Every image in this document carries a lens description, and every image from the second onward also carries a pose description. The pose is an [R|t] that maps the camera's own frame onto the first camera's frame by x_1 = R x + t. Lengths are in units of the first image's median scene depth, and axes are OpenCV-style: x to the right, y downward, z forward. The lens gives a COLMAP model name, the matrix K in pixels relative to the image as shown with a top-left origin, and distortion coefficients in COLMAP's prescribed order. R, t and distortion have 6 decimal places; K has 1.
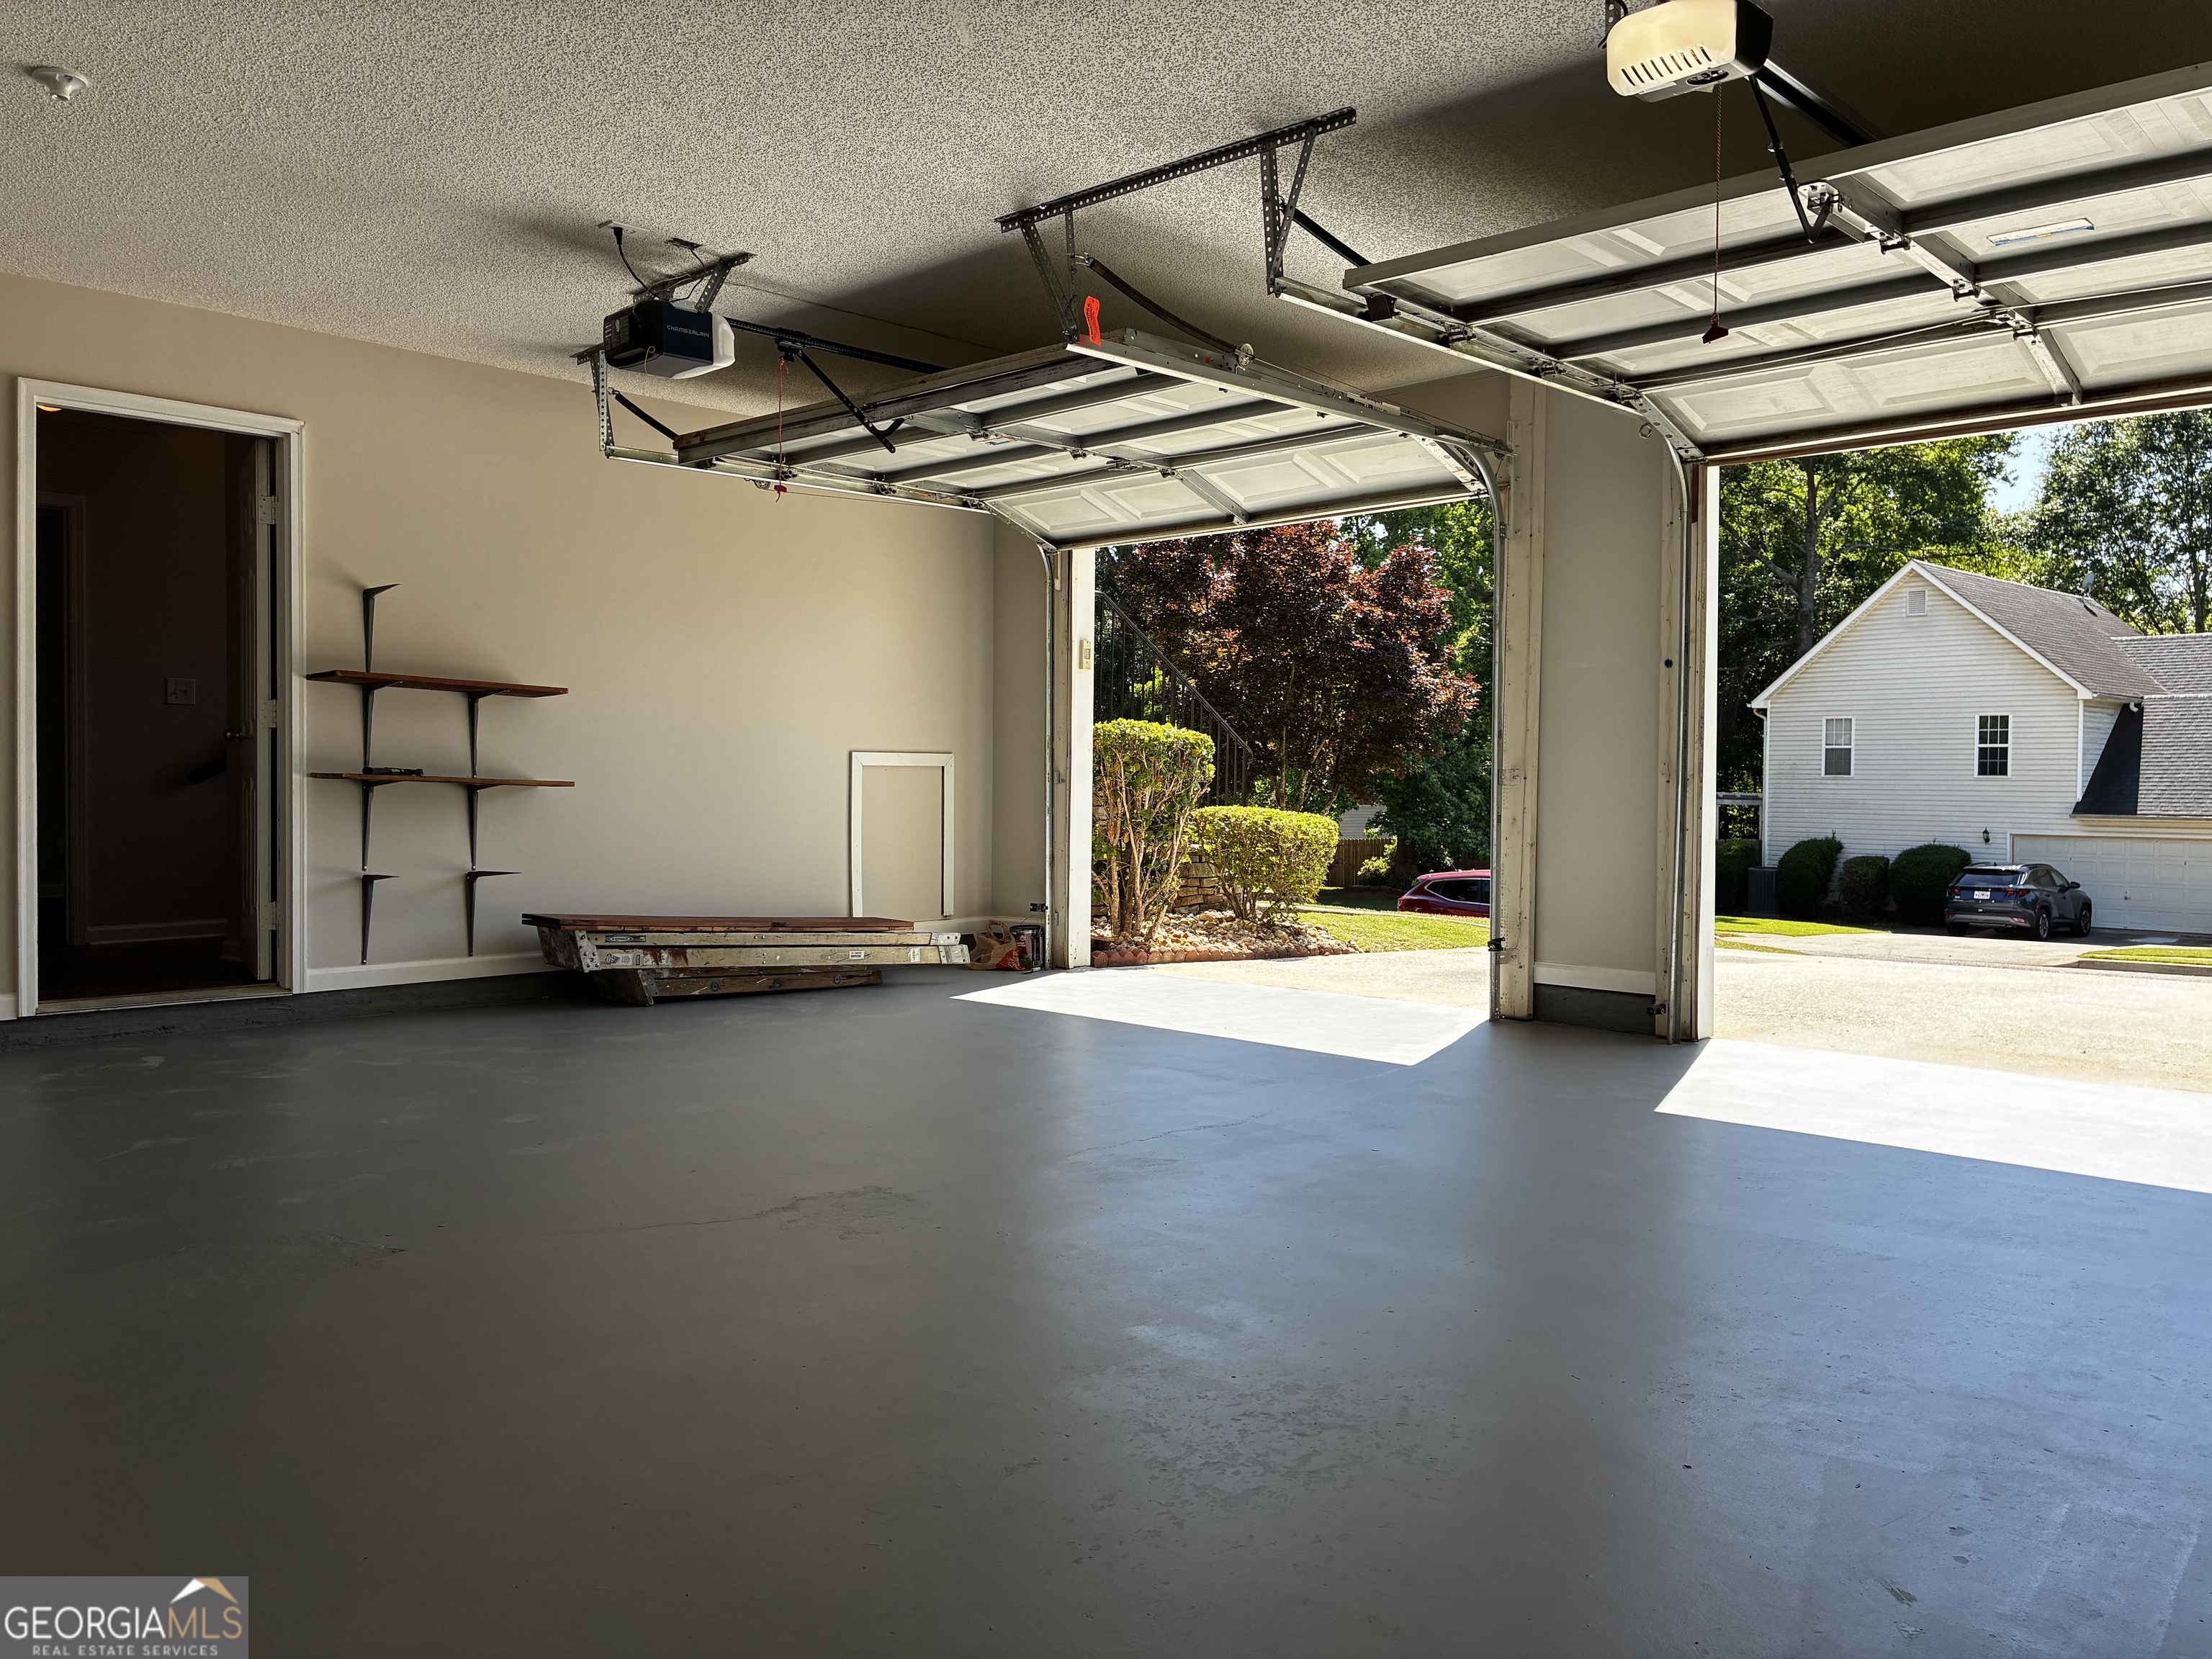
lens RADIAL K [[1687.5, 0, 1106.0], [0, 1687.5, 829.5], [0, 0, 1]] dist [0.052576, -0.084163]
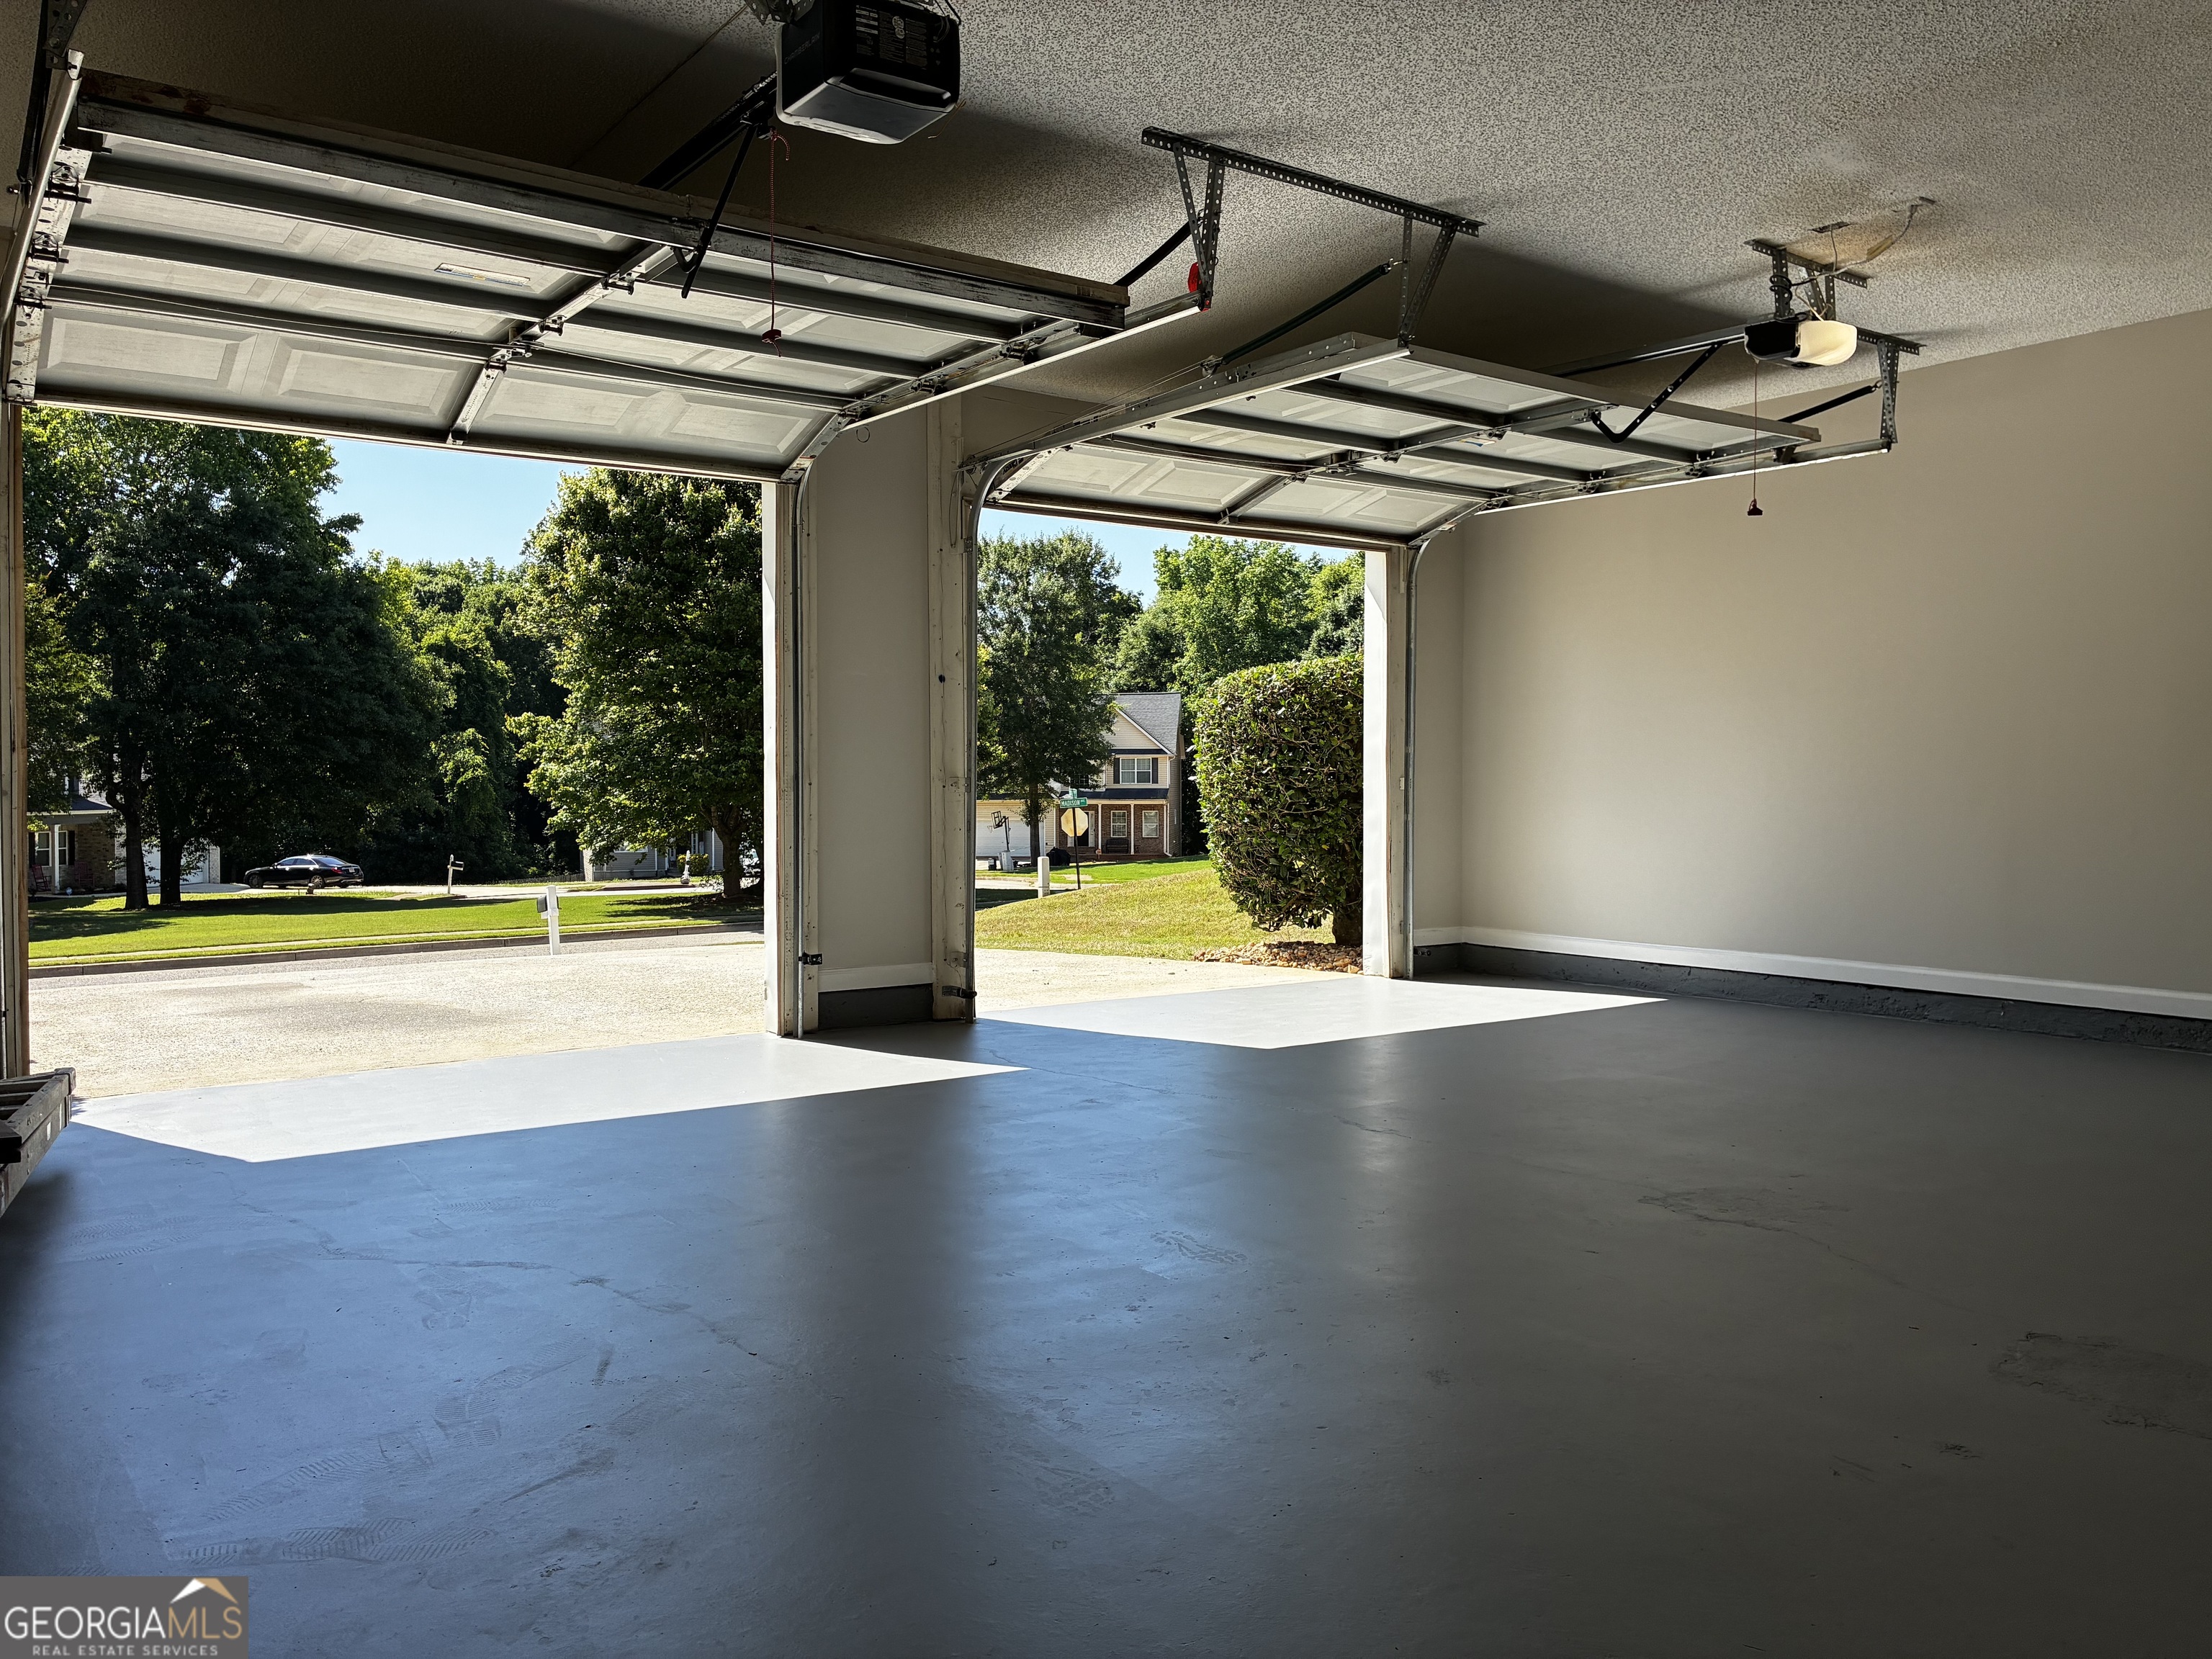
lens RADIAL K [[1687.5, 0, 1106.0], [0, 1687.5, 829.5], [0, 0, 1]] dist [0.052576, -0.084163]
pose [[0.219664, -0.029488, 0.975130, -0.703747], [0.028878, 0.999302, 0.023714, -0.023079], [-0.975148, 0.022951, 0.220362, 0.654472]]
